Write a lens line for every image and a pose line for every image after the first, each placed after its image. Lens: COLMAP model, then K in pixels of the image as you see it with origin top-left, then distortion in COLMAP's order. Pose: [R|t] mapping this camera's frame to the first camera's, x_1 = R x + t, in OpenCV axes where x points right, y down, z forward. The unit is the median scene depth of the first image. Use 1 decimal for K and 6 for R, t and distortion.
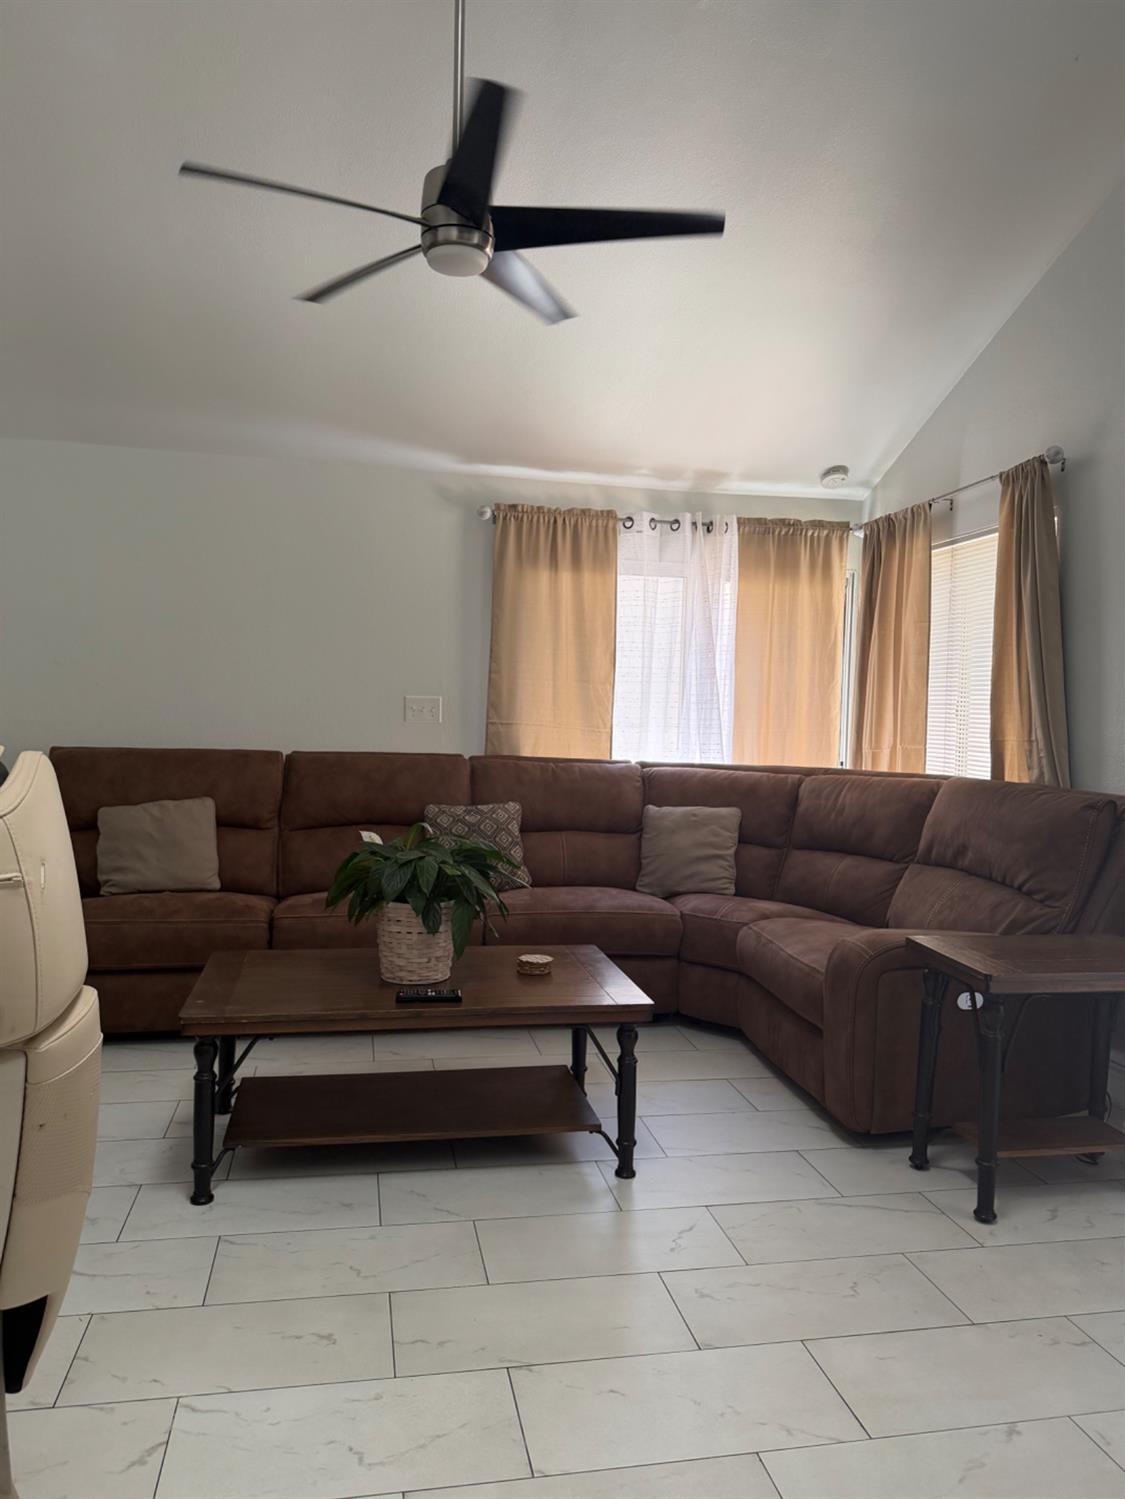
lens RADIAL K [[1061.1, 0, 553.6], [0, 1061.1, 774.5], [0, 0, 1]] dist [0.041115, -0.020365]
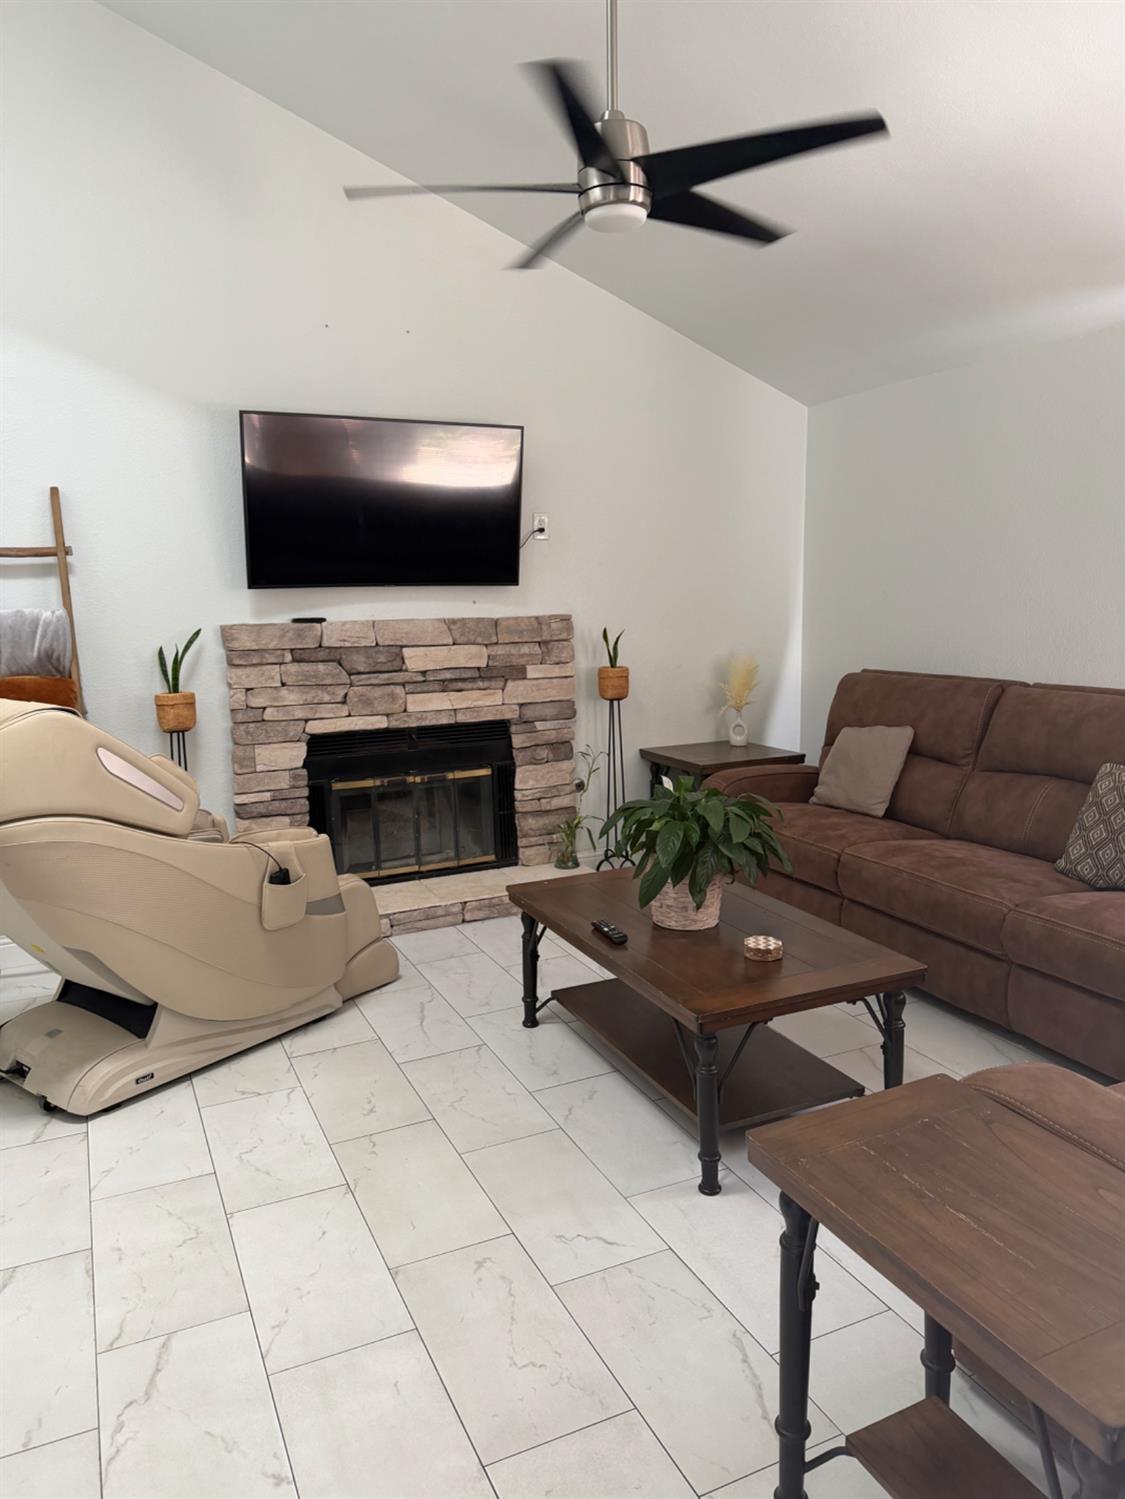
lens RADIAL K [[1061.1, 0, 586.5], [0, 1061.1, 750.4], [0, 0, 1]] dist [0.041115, -0.020365]
pose [[0.249330, 0.116803, -0.961349, 0.513498], [-0.020927, 0.993118, 0.115235, -0.059398], [0.968192, -0.008613, 0.250059, 0.392974]]
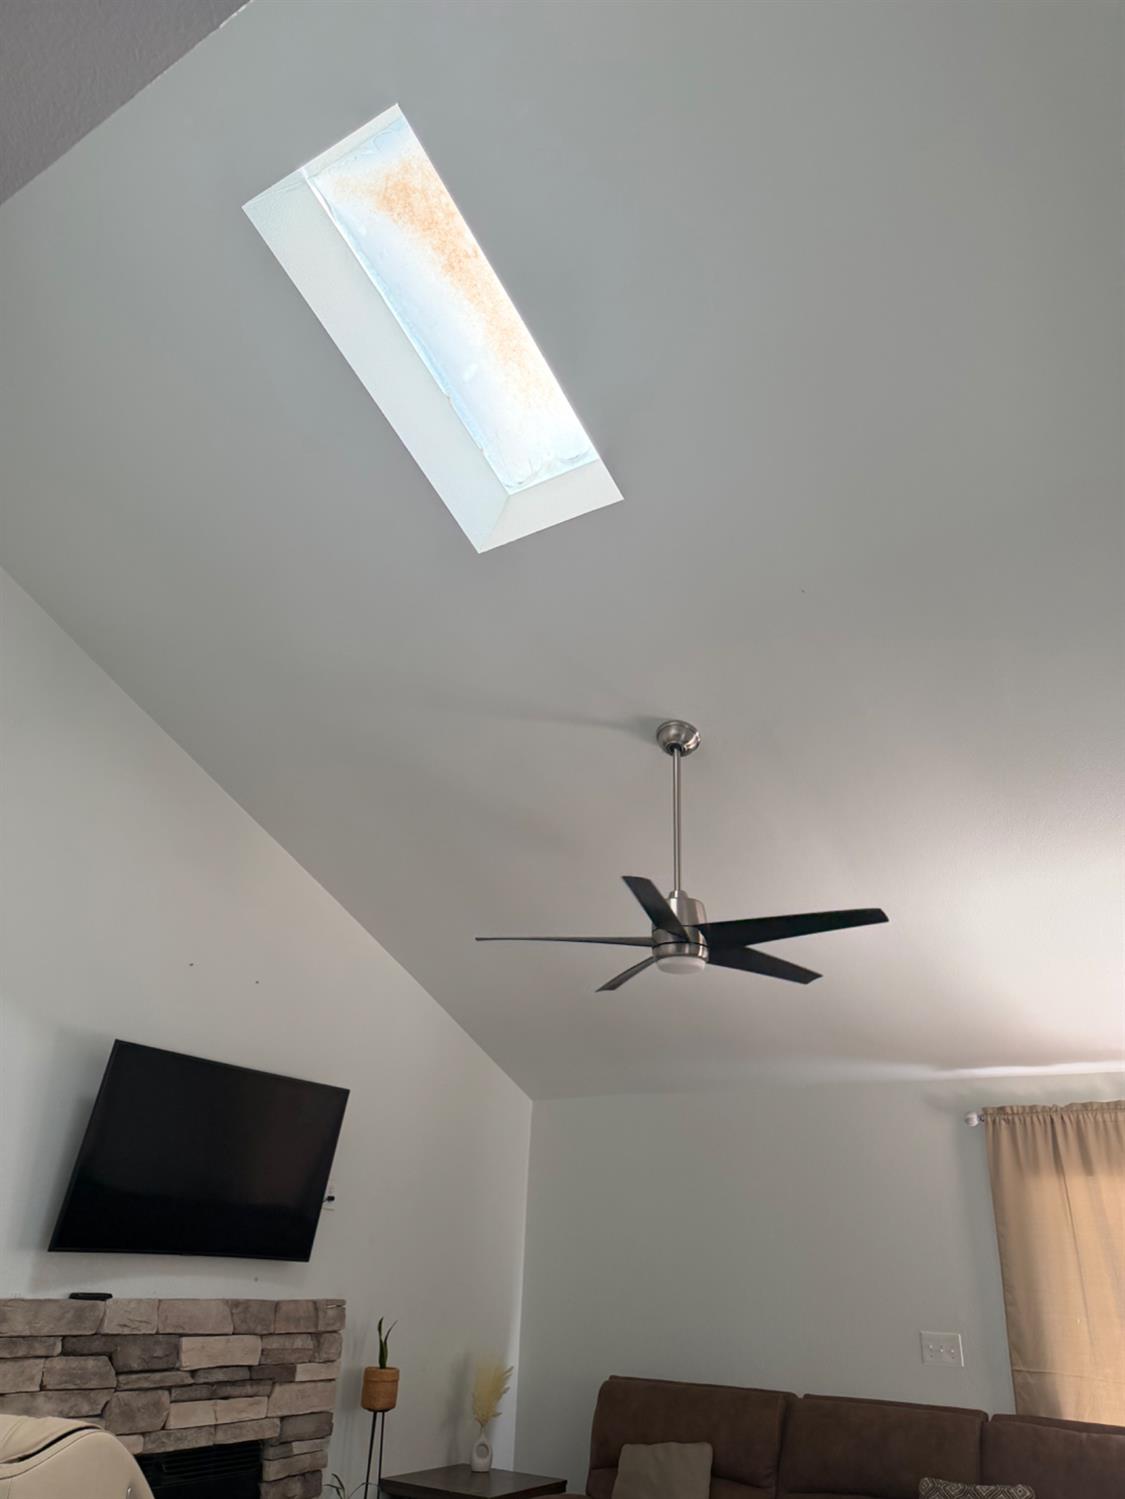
lens RADIAL K [[1061.1, 0, 571.9], [0, 1061.1, 750.1], [0, 0, 1]] dist [0.041115, -0.020365]
pose [[0.707568, -0.312772, -0.633657, 0.402673], [-0.051408, 0.871552, -0.487601, -0.042705], [0.704773, 0.377586, 0.600603, 0.022692]]
